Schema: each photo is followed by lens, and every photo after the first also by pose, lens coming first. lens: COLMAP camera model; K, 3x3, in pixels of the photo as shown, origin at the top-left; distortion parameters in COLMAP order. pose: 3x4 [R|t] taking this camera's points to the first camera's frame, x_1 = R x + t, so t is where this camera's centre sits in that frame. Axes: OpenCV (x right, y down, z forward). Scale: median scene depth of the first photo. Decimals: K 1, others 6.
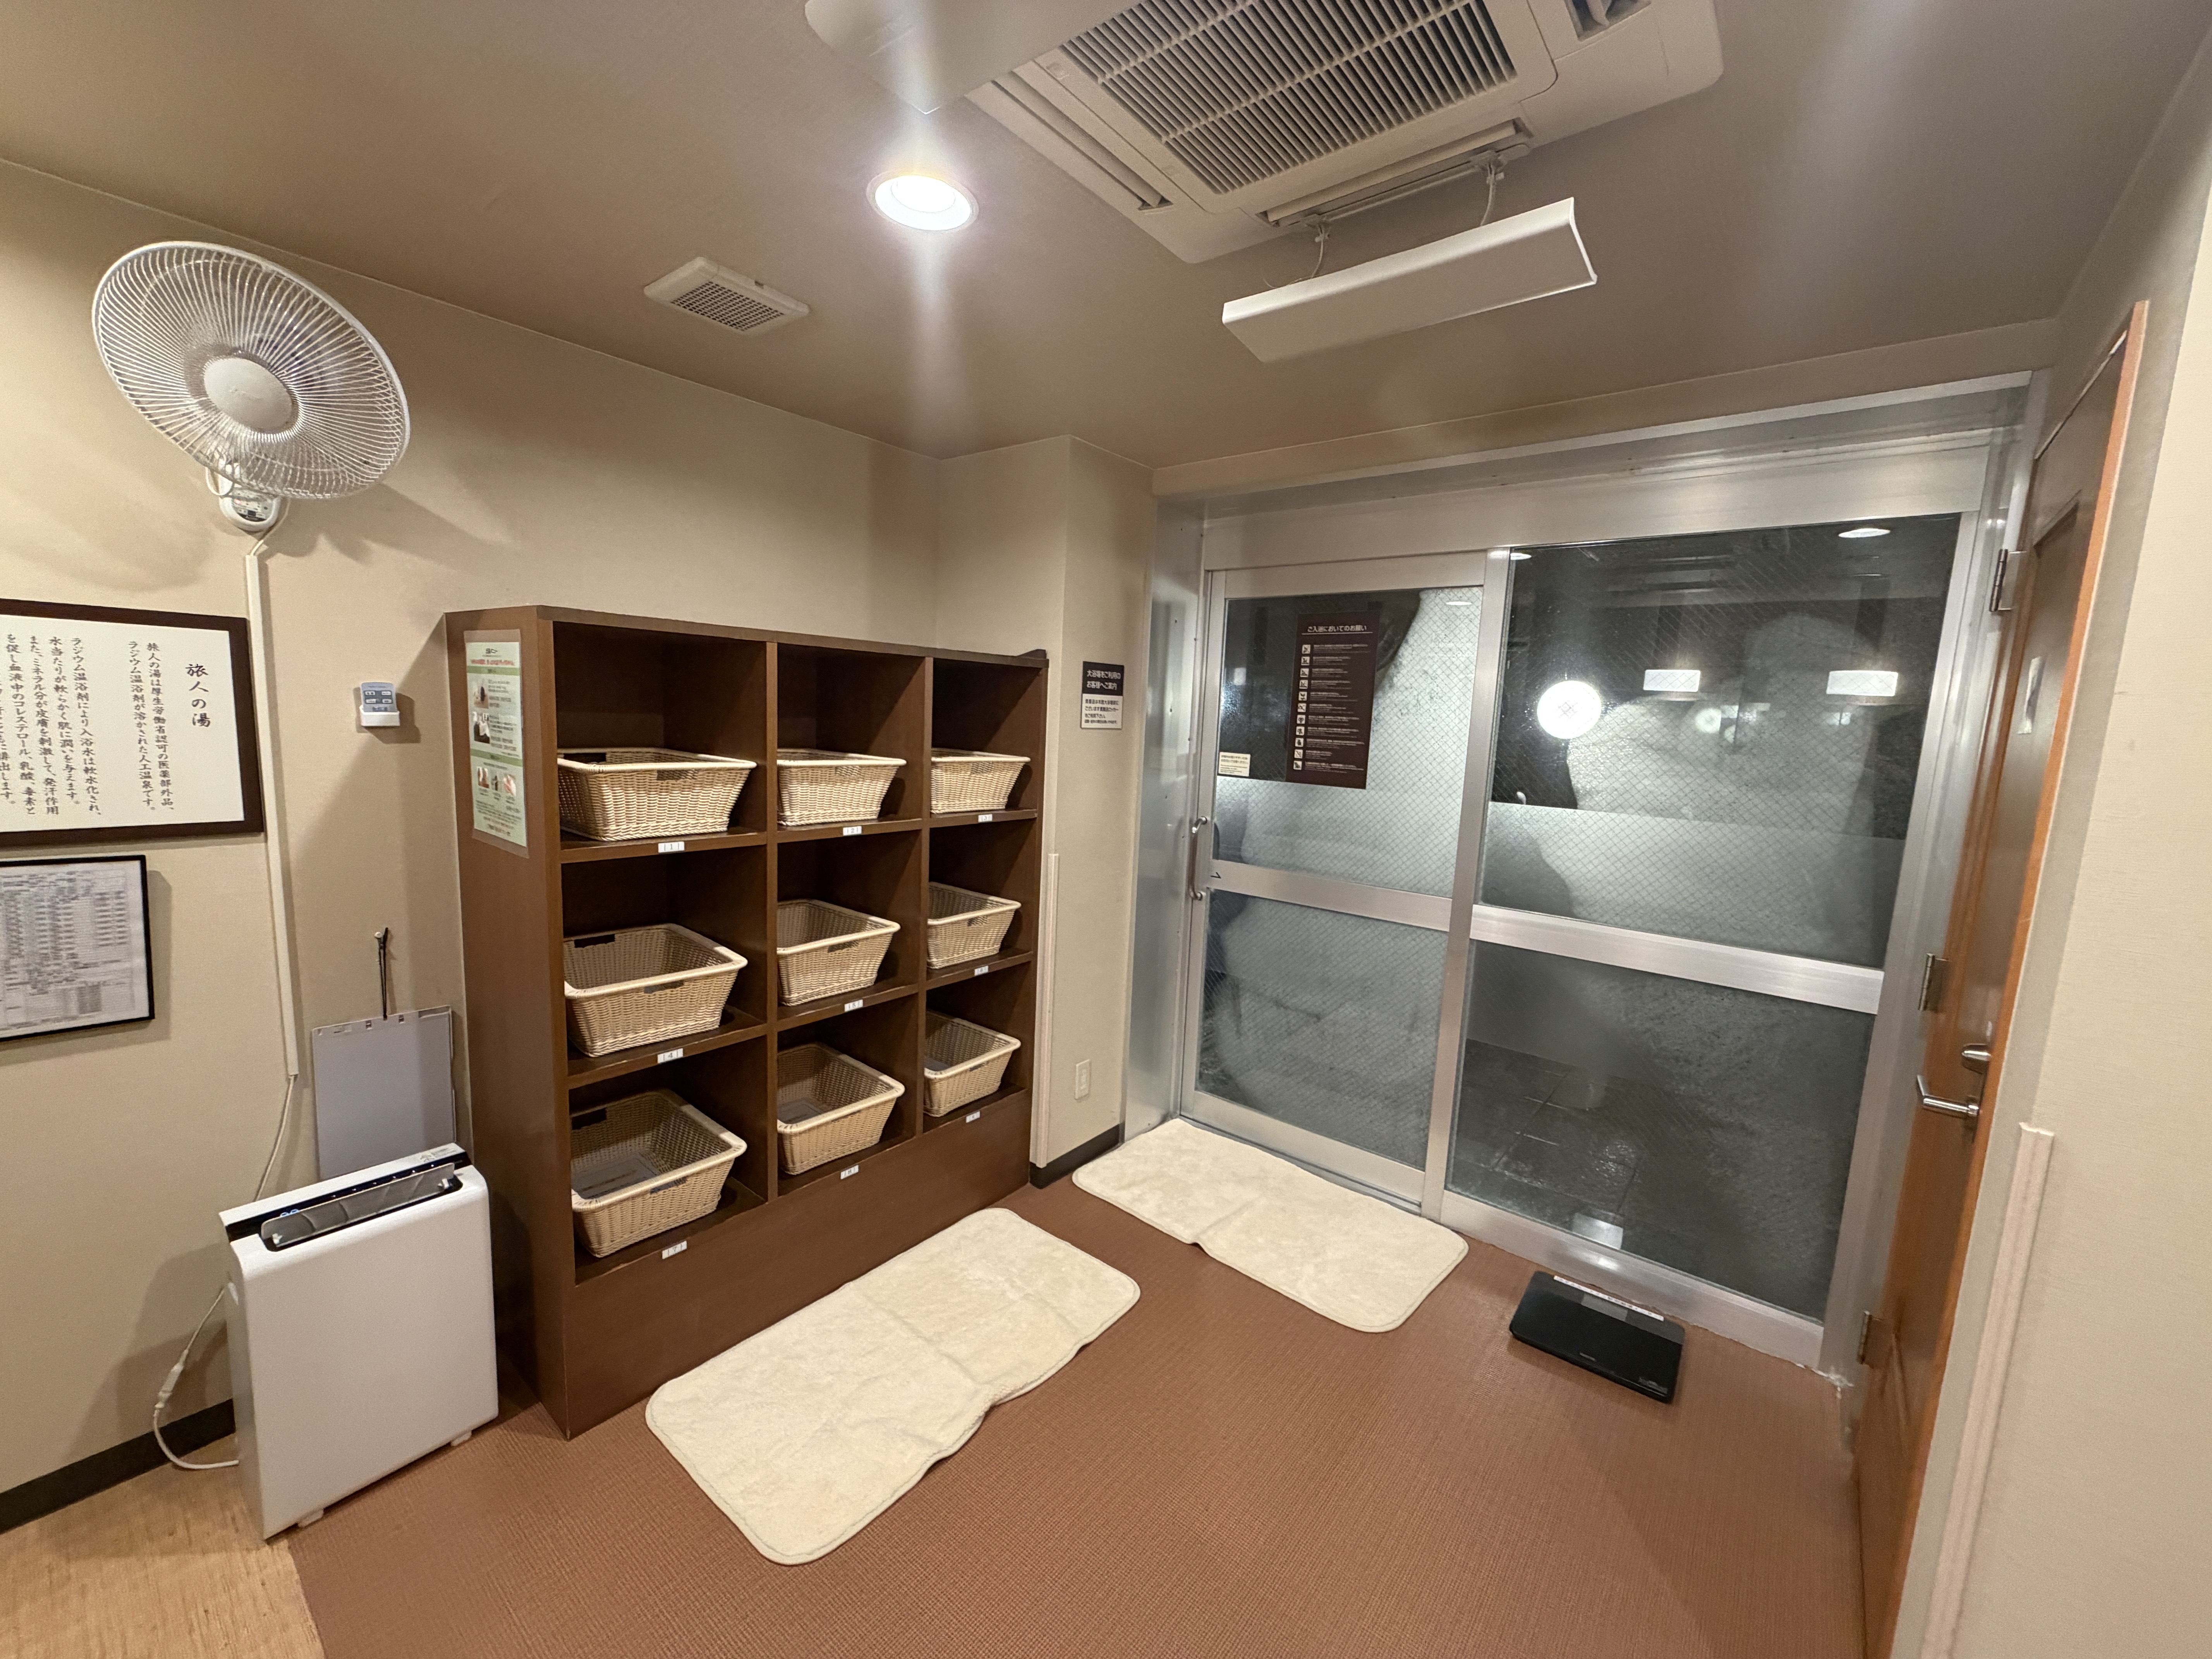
lens RADIAL K [[880.4, 0, 1100.9], [0, 880.4, 834.2], [0, 0, 1]] dist [0.000134, 0.000561]
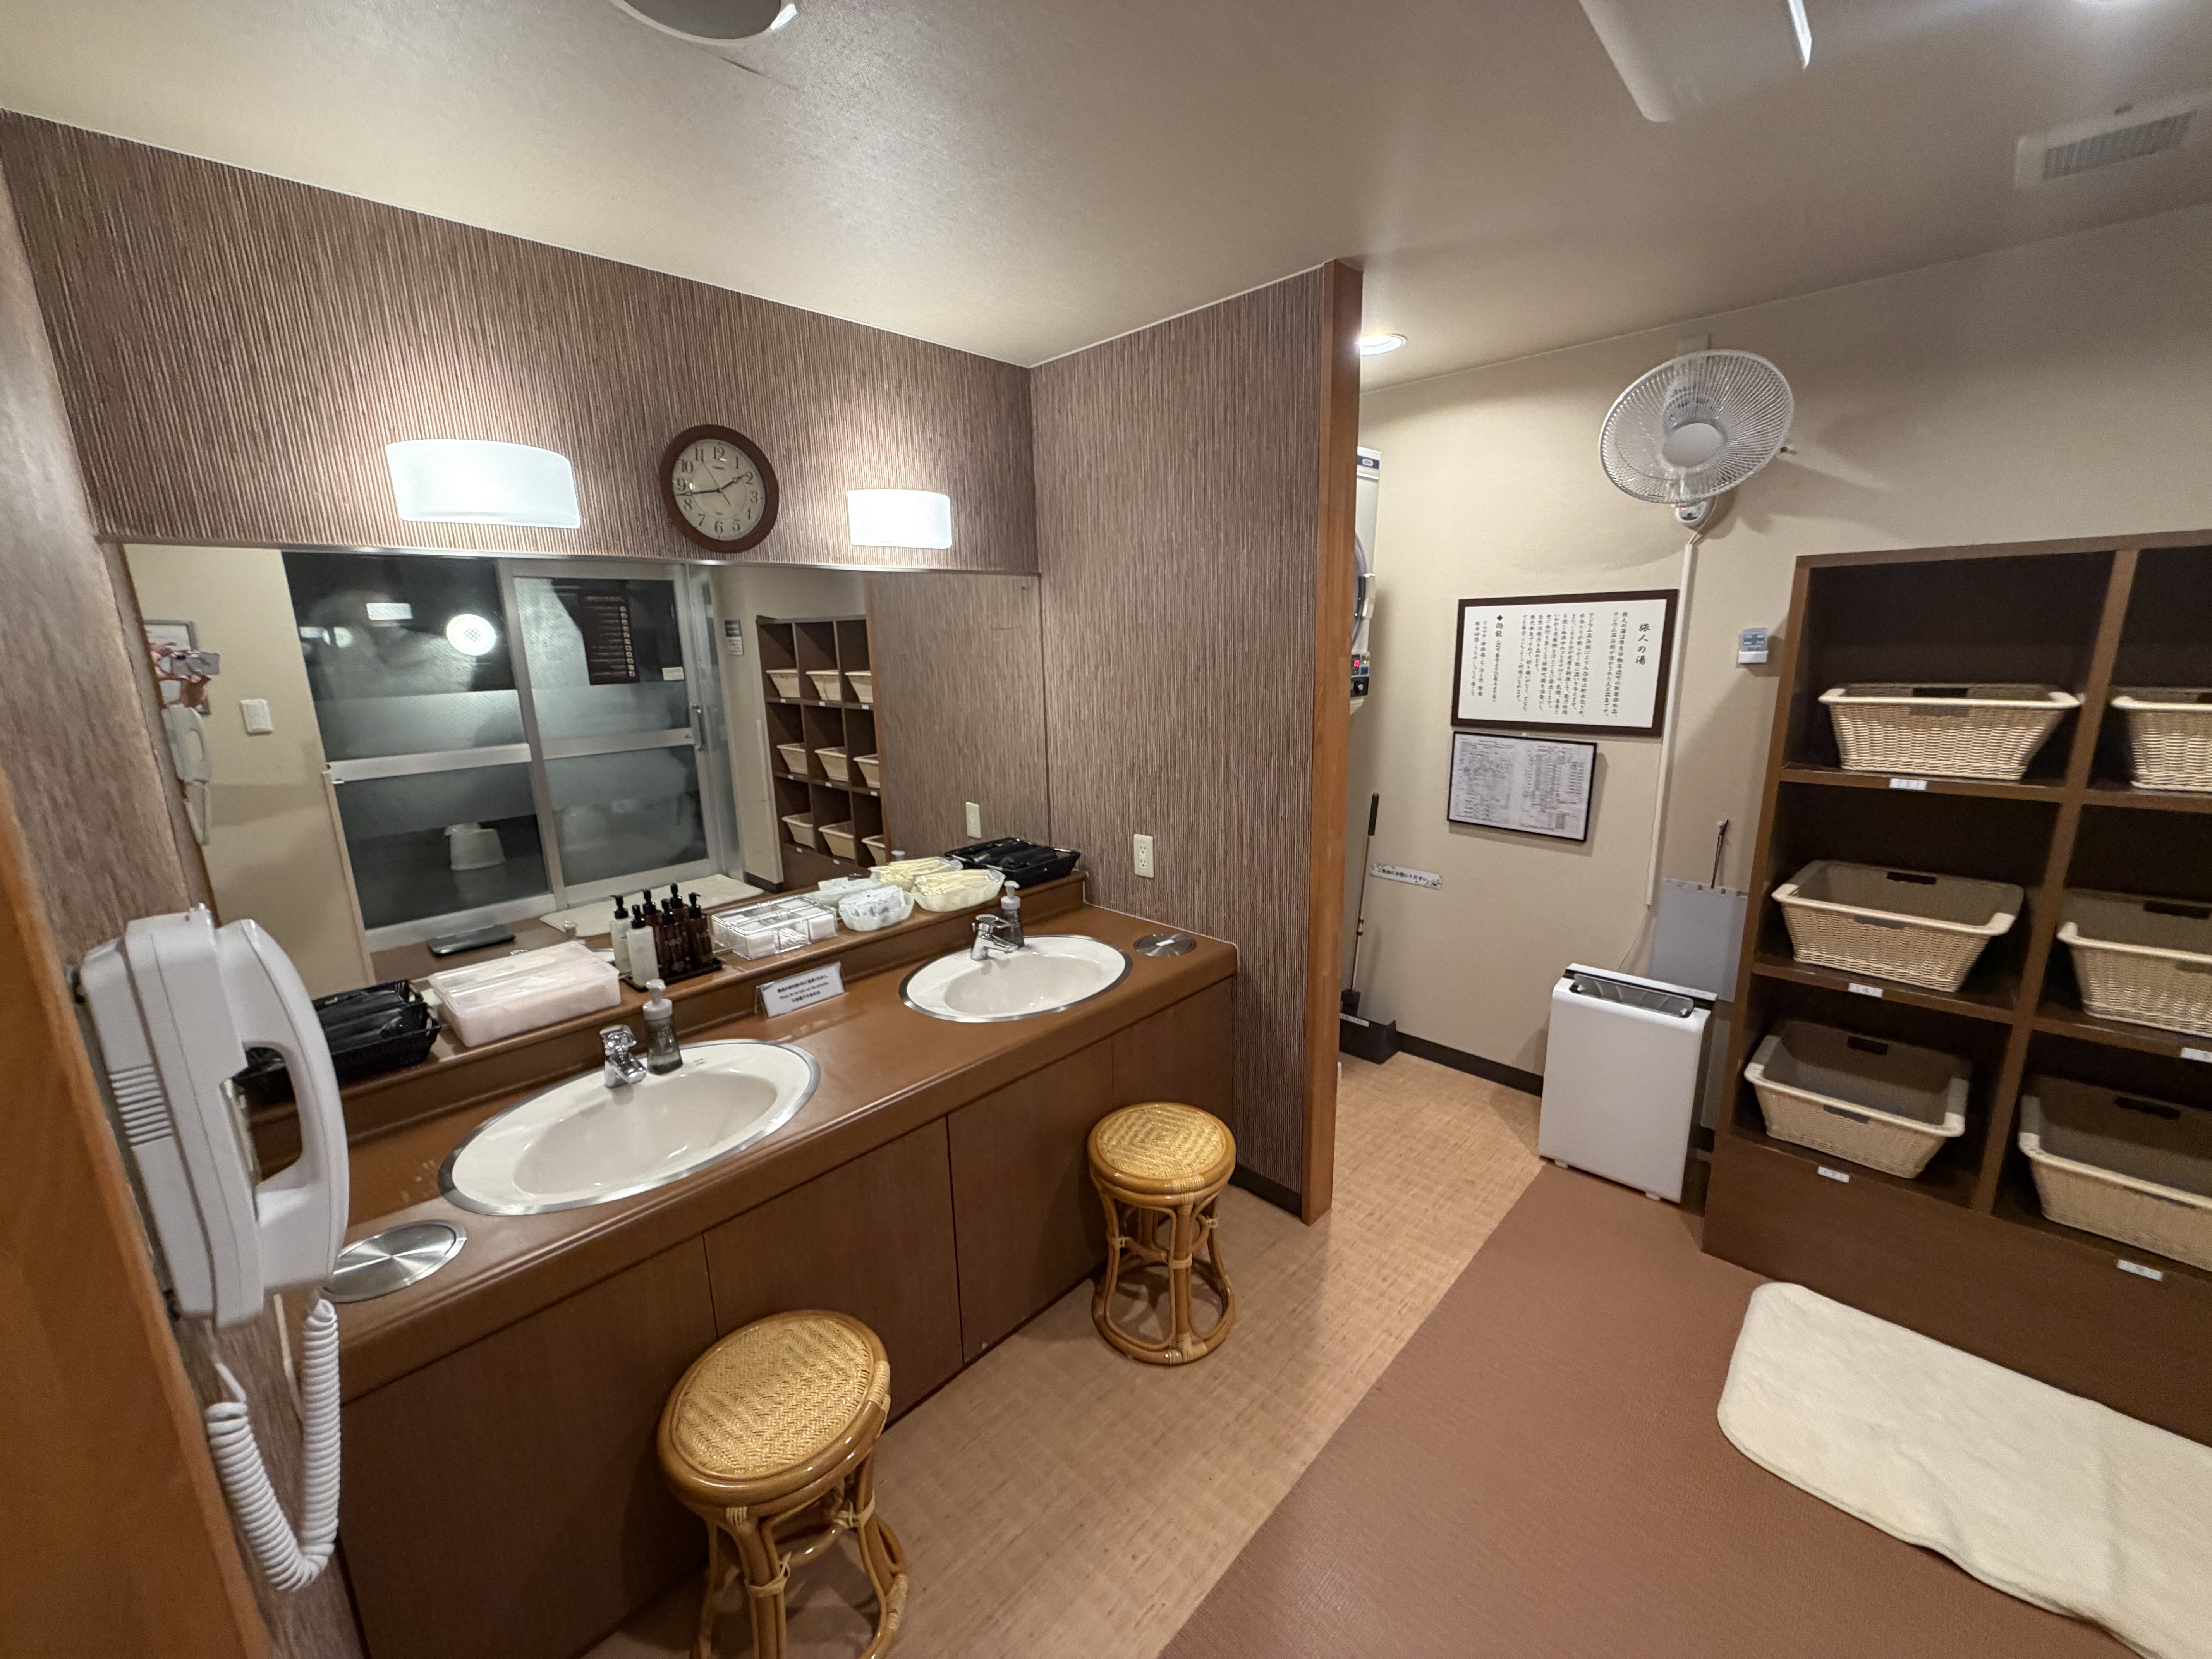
lens RADIAL K [[880.4, 0, 1108.7], [0, 880.4, 830.8], [0, 0, 1]] dist [0.000134, 0.000561]
pose [[-0.087174, 0.178476, -0.980075, 0.568356], [-0.109834, 0.976101, 0.187521, -0.021761], [0.990120, 0.123992, -0.065488, 0.193176]]
